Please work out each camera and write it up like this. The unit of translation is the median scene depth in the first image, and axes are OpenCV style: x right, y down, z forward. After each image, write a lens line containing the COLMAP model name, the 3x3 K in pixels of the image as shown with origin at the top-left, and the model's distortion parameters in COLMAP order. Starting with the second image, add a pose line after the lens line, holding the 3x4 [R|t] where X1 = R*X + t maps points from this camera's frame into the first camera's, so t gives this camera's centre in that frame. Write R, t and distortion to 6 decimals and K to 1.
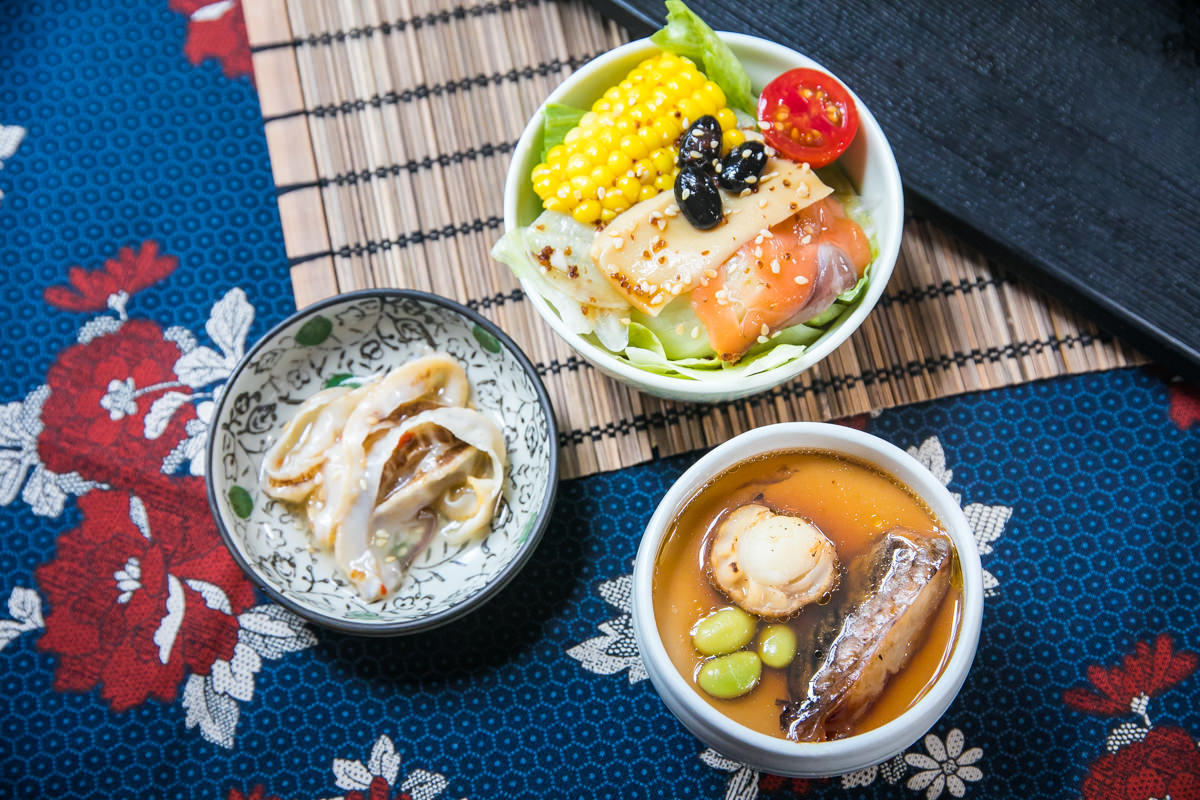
lens RADIAL K [[2317.0, 0, 605.6], [0, 2317.0, 364.5], [0, 0, 1]] dist [0.167098, -0.949044]
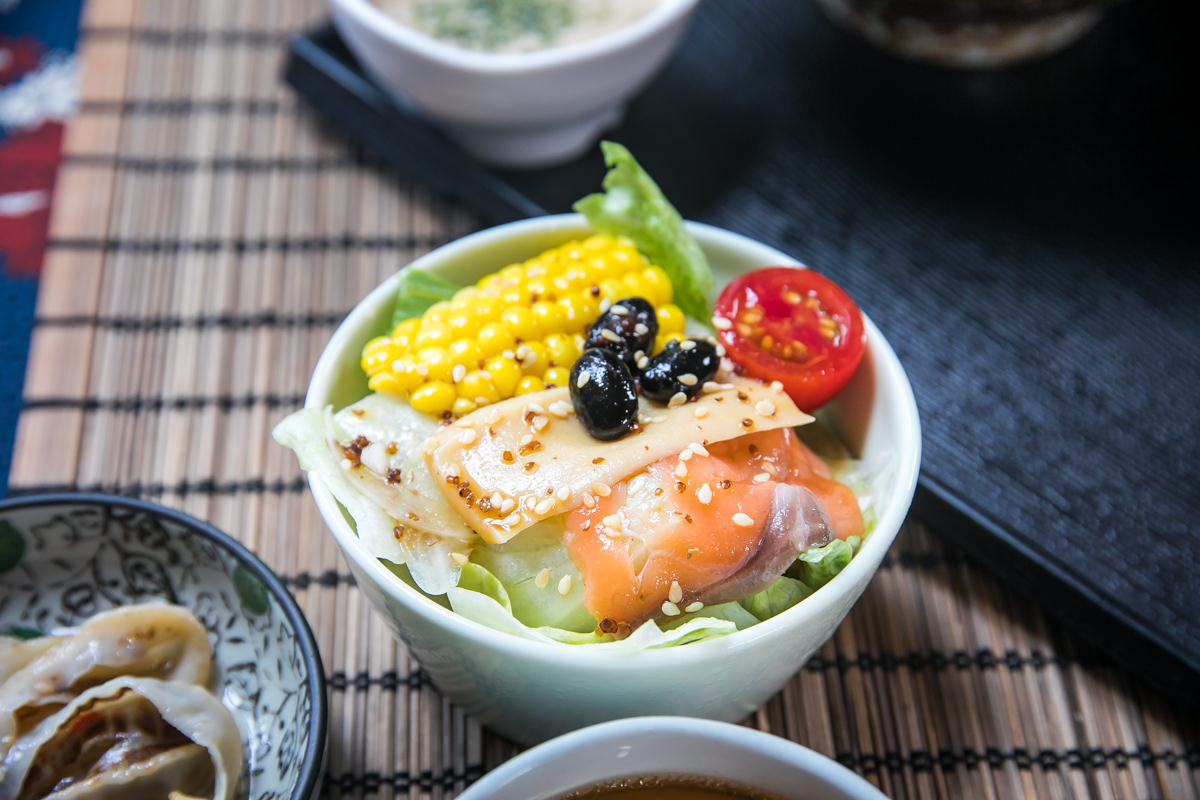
lens RADIAL K [[2317.0, 0, 605.6], [0, 2317.0, 364.5], [0, 0, 1]] dist [0.167098, -0.949044]
pose [[0.988582, 0.127535, -0.080248, 0.088635], [-0.148496, 0.914964, -0.375220, 0.158365], [0.025570, 0.382853, 0.923455, 0.387388]]
